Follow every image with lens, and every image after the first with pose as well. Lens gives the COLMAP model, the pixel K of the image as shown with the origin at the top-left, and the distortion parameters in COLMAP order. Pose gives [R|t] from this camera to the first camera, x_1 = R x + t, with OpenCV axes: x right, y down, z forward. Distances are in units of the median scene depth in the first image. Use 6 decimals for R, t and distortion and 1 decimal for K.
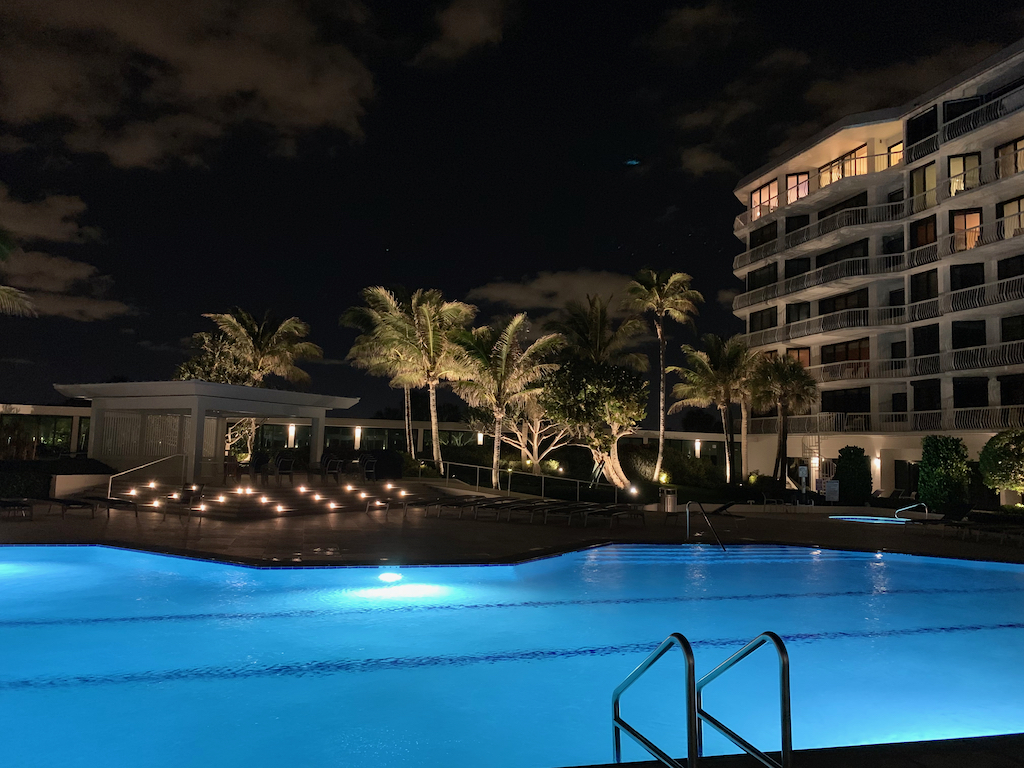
lens RADIAL K [[772.1, 0, 511.3], [0, 772.1, 366.1], [0, 0, 1]] dist [0.091872, -0.127903]
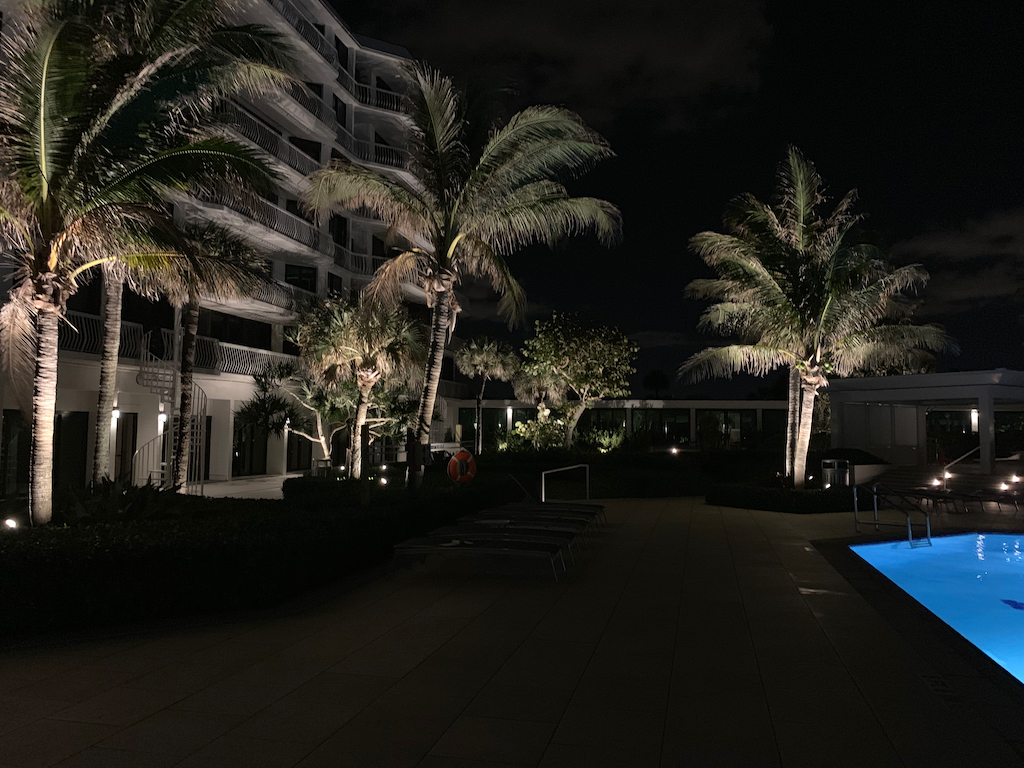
lens RADIAL K [[766.3, 0, 515.9], [0, 766.3, 378.8], [0, 0, 1]] dist [0.092676, -0.130820]
pose [[0.874794, -0.051890, -0.481708, -0.280066], [0.070373, 0.997313, 0.020368, -0.019815], [0.479356, -0.051717, 0.876095, -0.081393]]
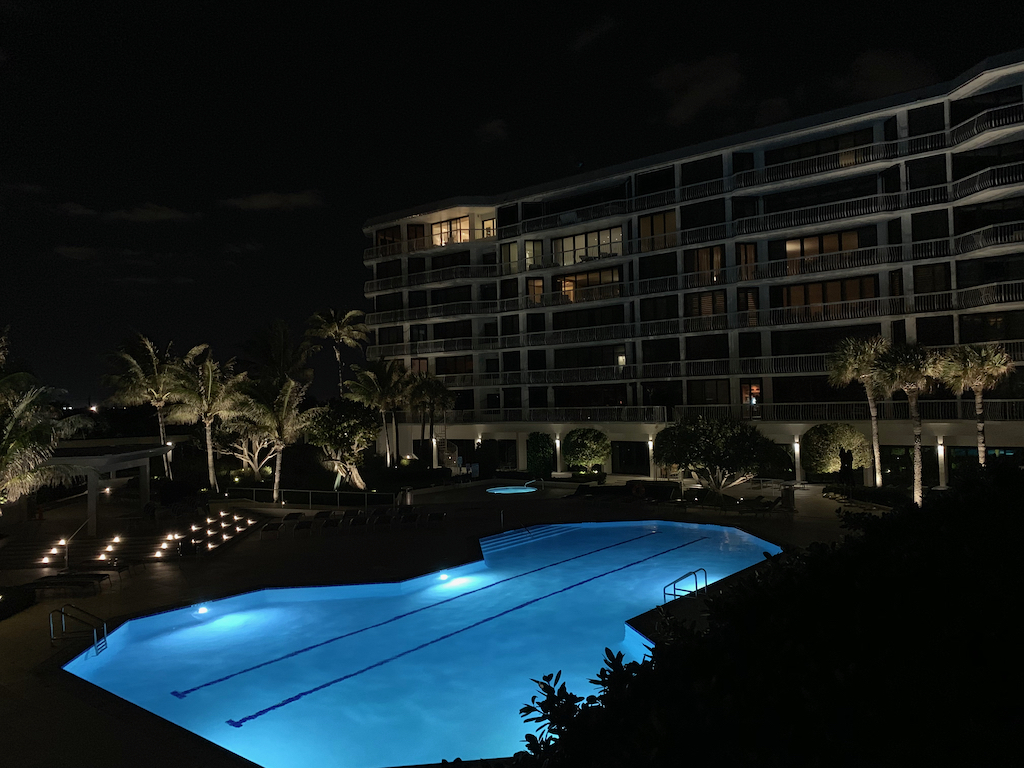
lens RADIAL K [[766.8, 0, 510.7], [0, 766.8, 378.5], [0, 0, 1]] dist [0.026852, -0.034996]
pose [[0.816005, -0.038617, 0.576754, -0.350262], [-0.009884, 0.996688, 0.080717, -0.126988], [-0.577961, -0.071566, 0.812920, -0.220893]]
